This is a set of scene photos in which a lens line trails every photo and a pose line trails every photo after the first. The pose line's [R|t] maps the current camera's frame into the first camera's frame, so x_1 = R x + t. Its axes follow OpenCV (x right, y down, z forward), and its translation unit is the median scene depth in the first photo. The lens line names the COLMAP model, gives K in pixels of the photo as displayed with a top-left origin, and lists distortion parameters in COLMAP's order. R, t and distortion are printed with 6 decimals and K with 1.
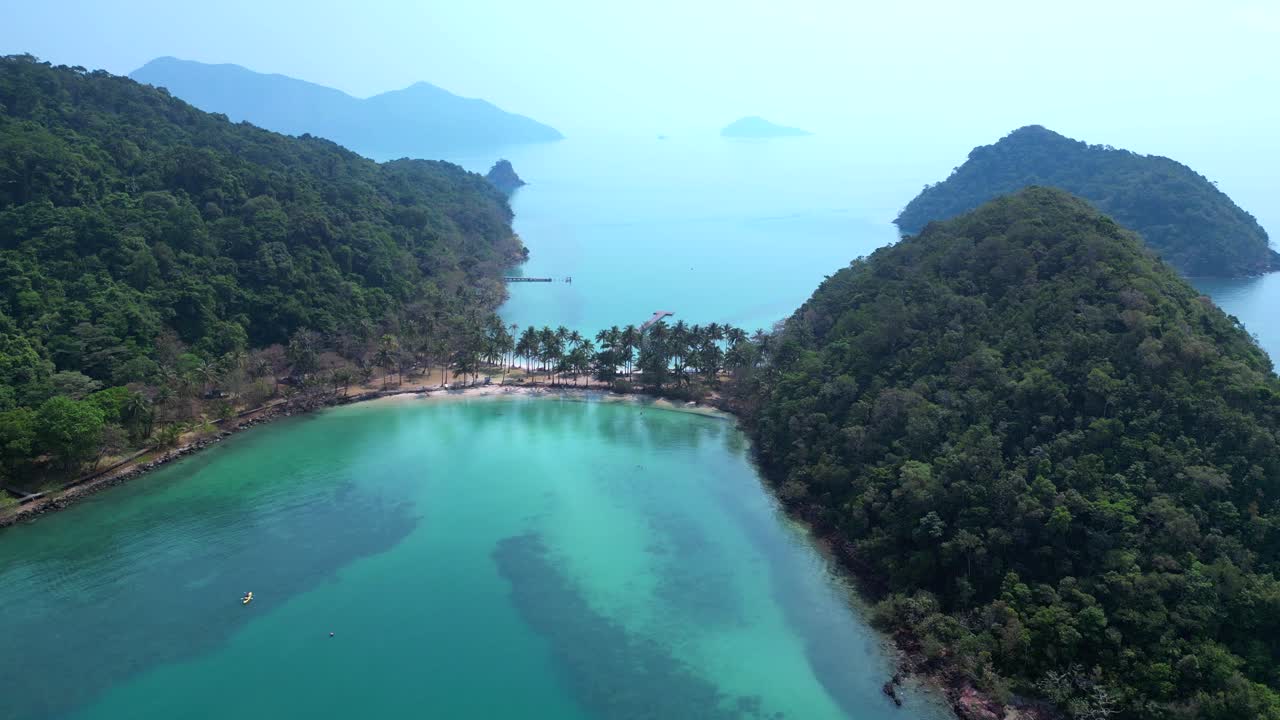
lens RADIAL K [[996.5, 0, 640.2], [0, 996.5, 358.2], [0, 0, 1]] dist [0.053812, -0.046298]
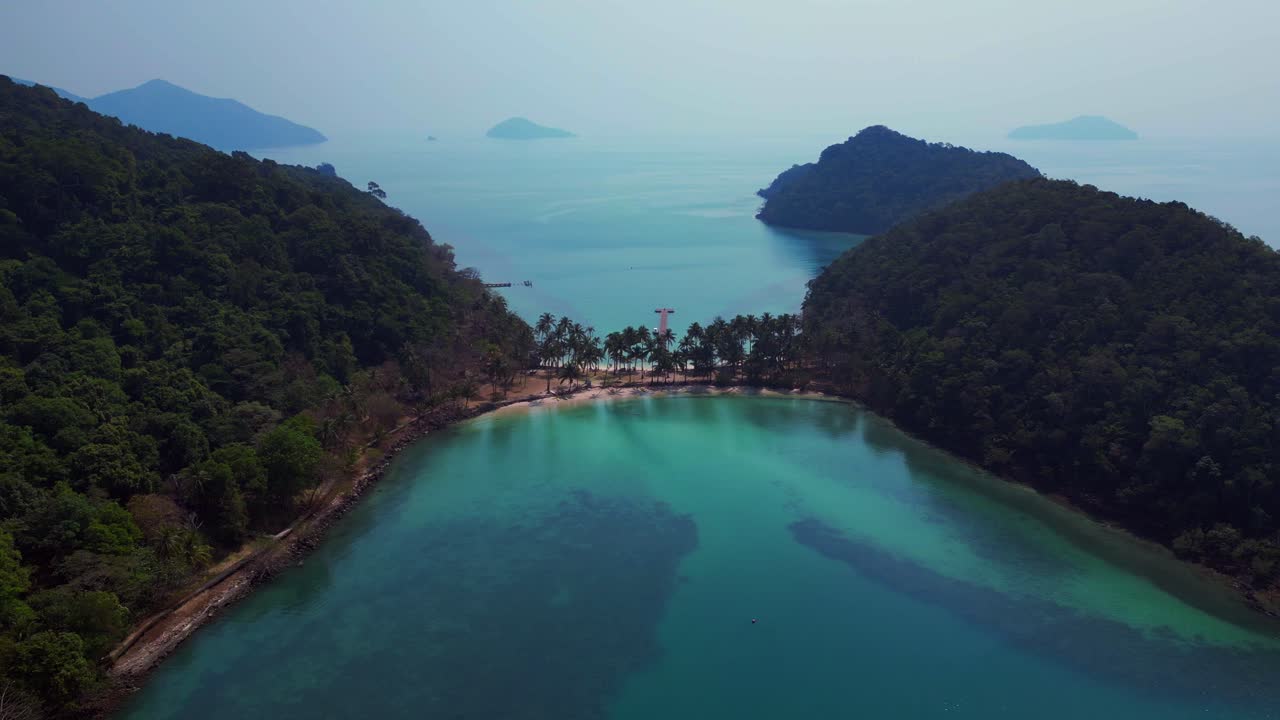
lens RADIAL K [[996.5, 0, 636.3], [0, 996.5, 360.9], [0, 0, 1]] dist [0.053812, -0.046298]
pose [[0.962943, -0.067596, 0.261097, -0.370126], [0.067250, 0.997683, 0.010270, -0.007675], [-0.261187, 0.007670, 0.965258, 0.024242]]
